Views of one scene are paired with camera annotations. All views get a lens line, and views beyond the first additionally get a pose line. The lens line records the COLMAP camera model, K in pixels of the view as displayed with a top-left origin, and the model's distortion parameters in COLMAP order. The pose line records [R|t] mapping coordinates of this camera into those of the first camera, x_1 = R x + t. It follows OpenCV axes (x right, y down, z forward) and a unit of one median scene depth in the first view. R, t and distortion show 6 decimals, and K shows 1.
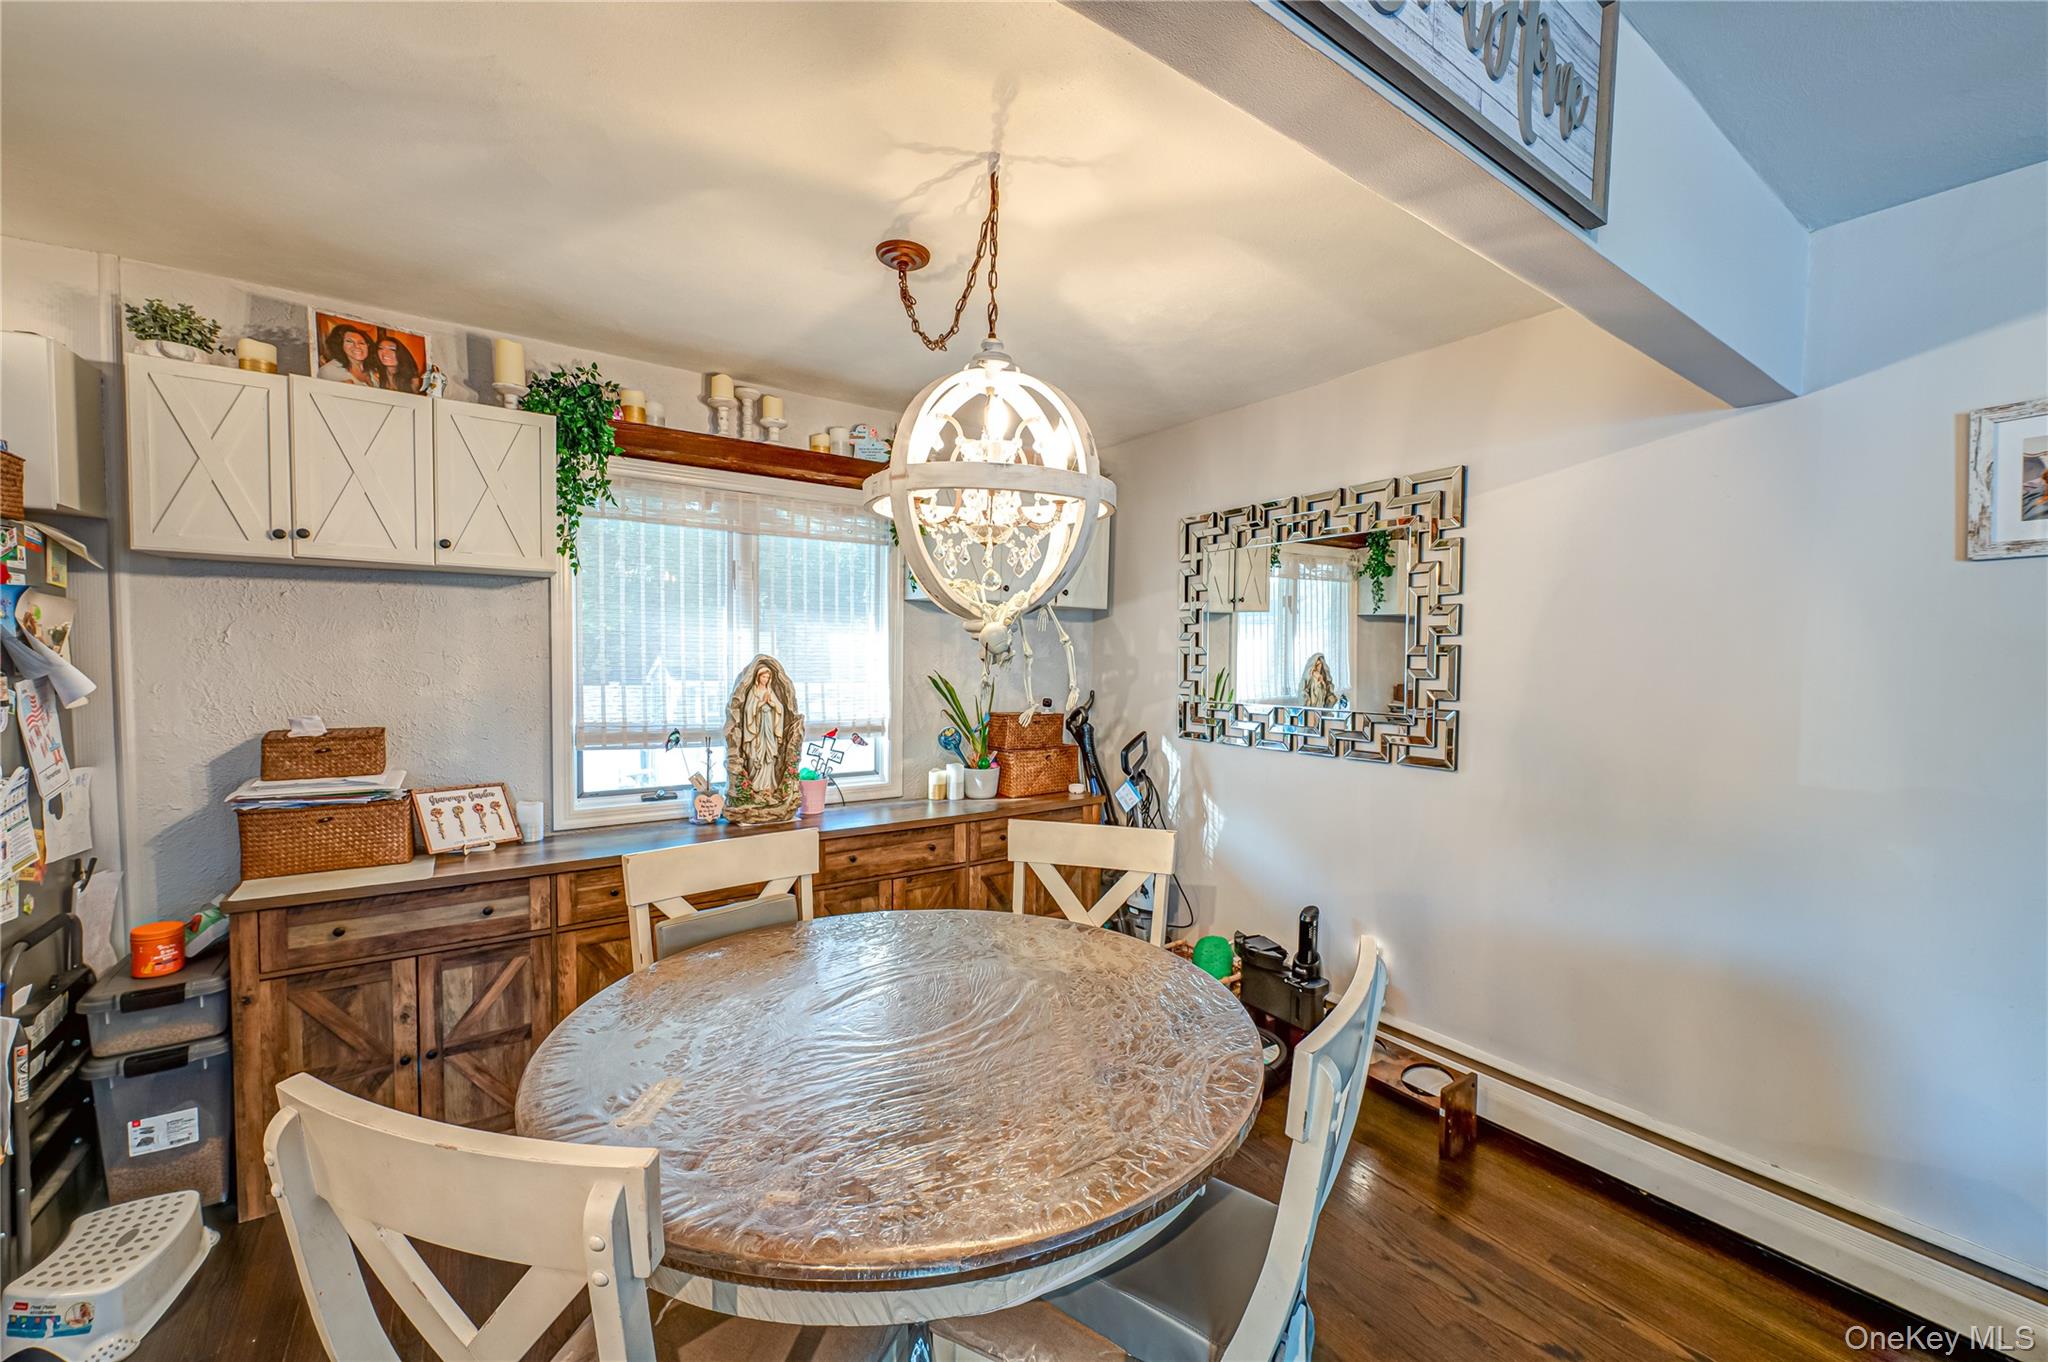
lens RADIAL K [[806.6, 0, 1017.7], [0, 806.6, 675.1], [0, 0, 1]] dist [-0.020486, -0.000130]
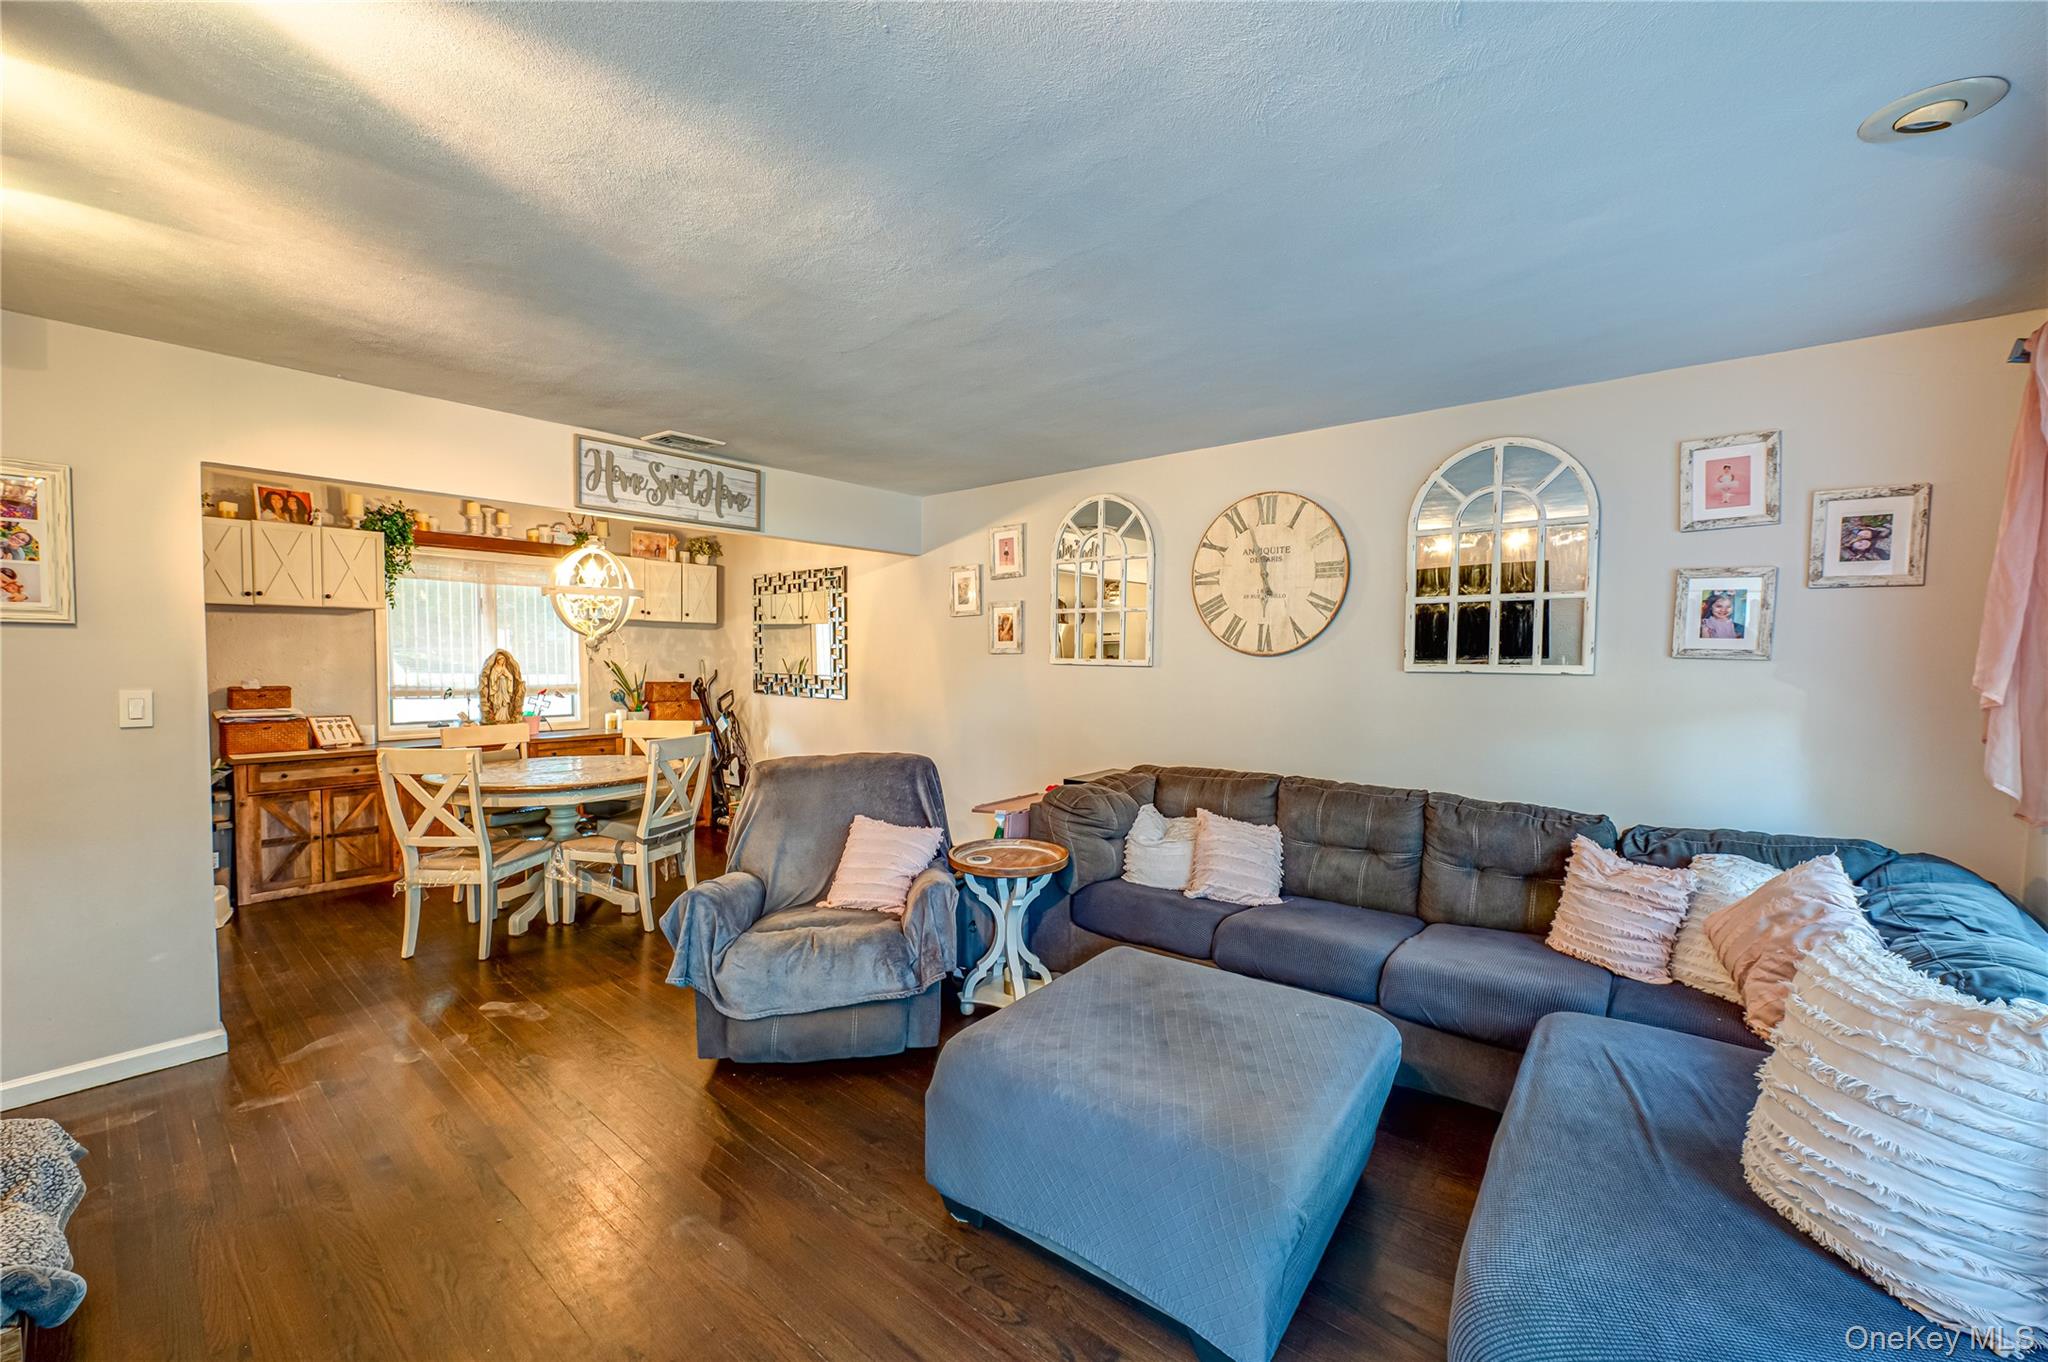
lens RADIAL K [[806.6, 0, 1036.0], [0, 806.6, 681.8], [0, 0, 1]] dist [-0.020486, -0.000130]
pose [[0.958984, -0.013050, 0.283161, 0.386316], [0.008815, 0.999830, 0.016224, 0.034573], [-0.283325, -0.013062, 0.958935, -1.249420]]
